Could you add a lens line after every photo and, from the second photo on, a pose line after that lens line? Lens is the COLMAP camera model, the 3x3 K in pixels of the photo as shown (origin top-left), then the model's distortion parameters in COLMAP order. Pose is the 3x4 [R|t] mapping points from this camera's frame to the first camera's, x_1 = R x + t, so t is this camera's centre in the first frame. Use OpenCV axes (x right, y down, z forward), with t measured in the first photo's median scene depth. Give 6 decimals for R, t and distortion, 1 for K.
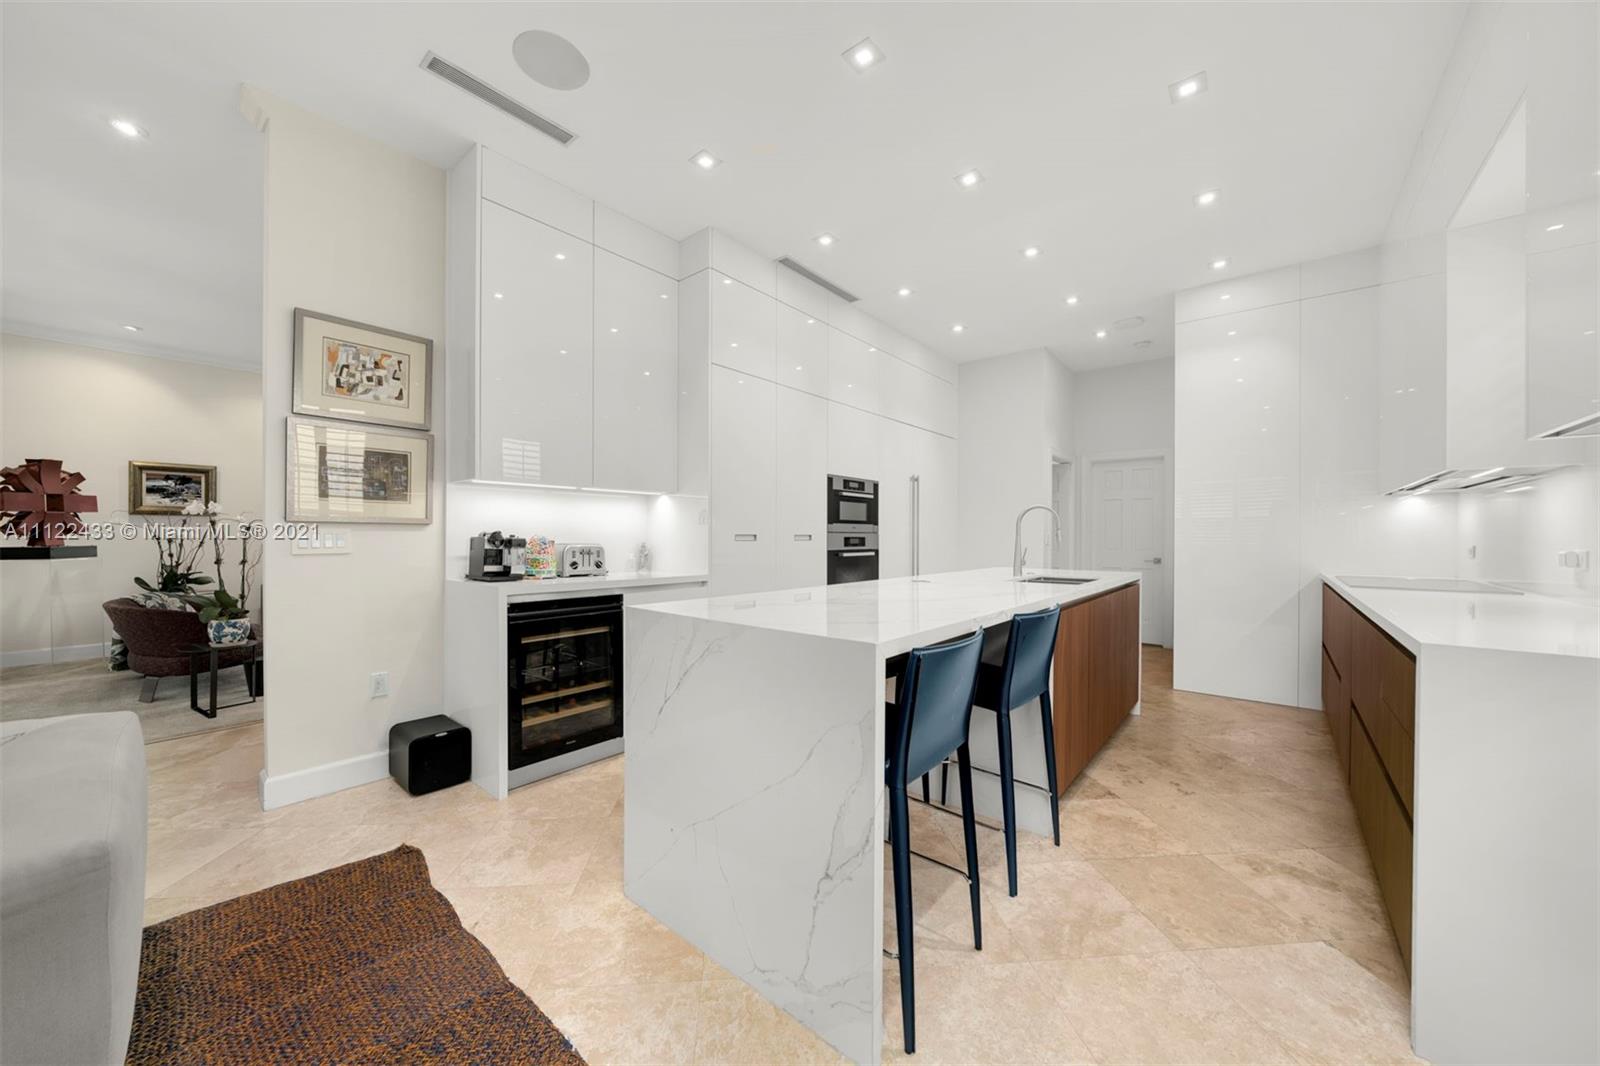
lens RADIAL K [[552.0, 0, 796.9], [0, 552.0, 533.7], [0, 0, 1]] dist [-0.002360, -0.000103]
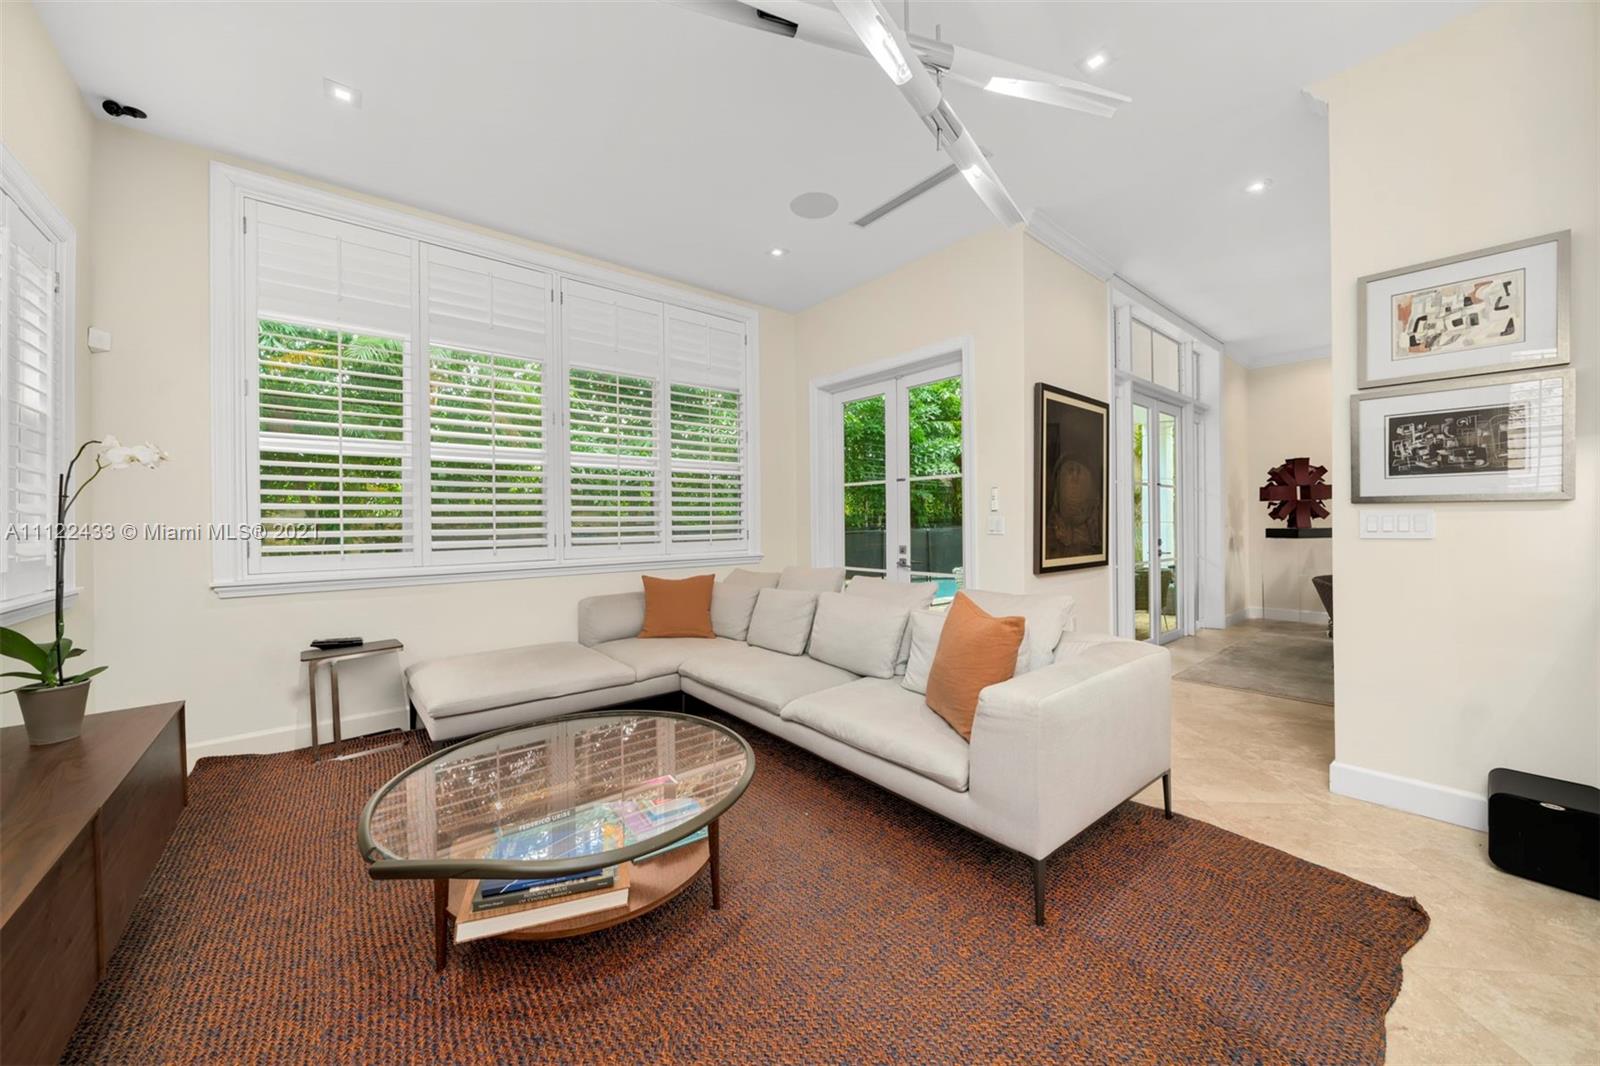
lens RADIAL K [[583.6, 0, 805.2], [0, 583.6, 520.0], [0, 0, 1]] dist [-0.007816, 0.000015]
pose [[-0.158534, -0.004596, -0.987343, 0.209436], [0.011497, 0.999913, -0.006501, 0.001421], [0.987287, -0.012382, -0.158467, 0.198547]]
